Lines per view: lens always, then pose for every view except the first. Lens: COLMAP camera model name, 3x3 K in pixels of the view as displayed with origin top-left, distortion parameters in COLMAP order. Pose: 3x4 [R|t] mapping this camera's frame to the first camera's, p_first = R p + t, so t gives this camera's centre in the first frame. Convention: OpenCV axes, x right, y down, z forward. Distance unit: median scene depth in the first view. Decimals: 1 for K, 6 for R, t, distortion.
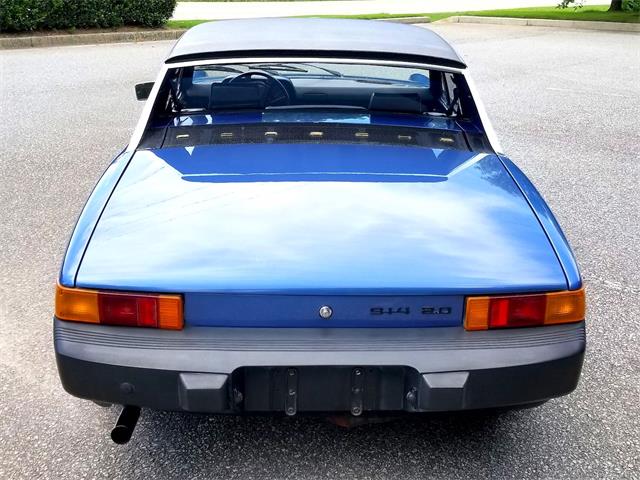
lens RADIAL K [[809.3, 0, 319.1], [0, 809.3, 236.9], [0, 0, 1]] dist [0.064771, 0.000000]
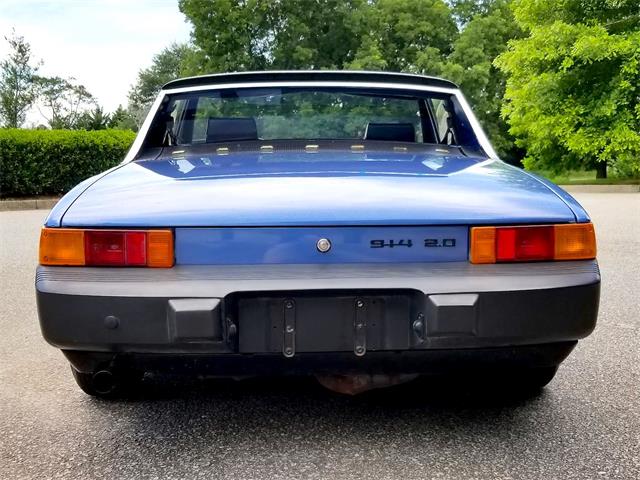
lens RADIAL K [[811.6, 0, 321.1], [0, 811.6, 242.2], [0, 0, 1]] dist [0.064155, 0.000000]
pose [[0.999665, -0.025445, 0.004647, 0.000830], [0.025829, 0.972409, -0.231848, 0.306764], [0.001381, 0.231891, 0.972741, 0.071486]]
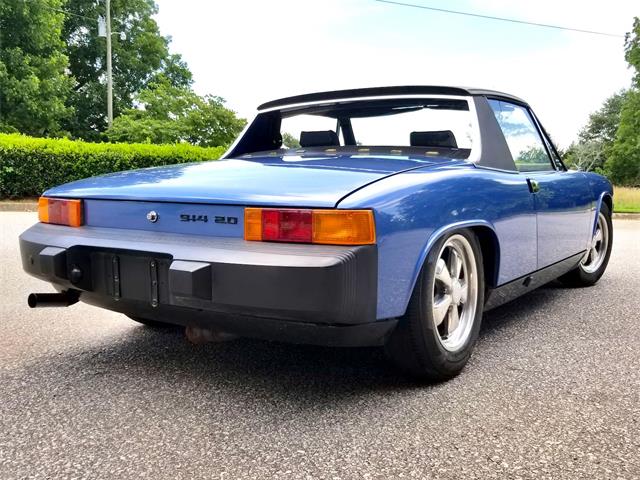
lens RADIAL K [[639.2, 0, 318.5], [0, 639.2, 240.9], [0, 0, 1]] dist [0.011782, 0.000000]
pose [[0.810555, 0.045510, -0.583892, 0.748293], [-0.193114, 0.961987, -0.193100, 0.259374], [0.552909, 0.269276, 0.788532, 0.395729]]
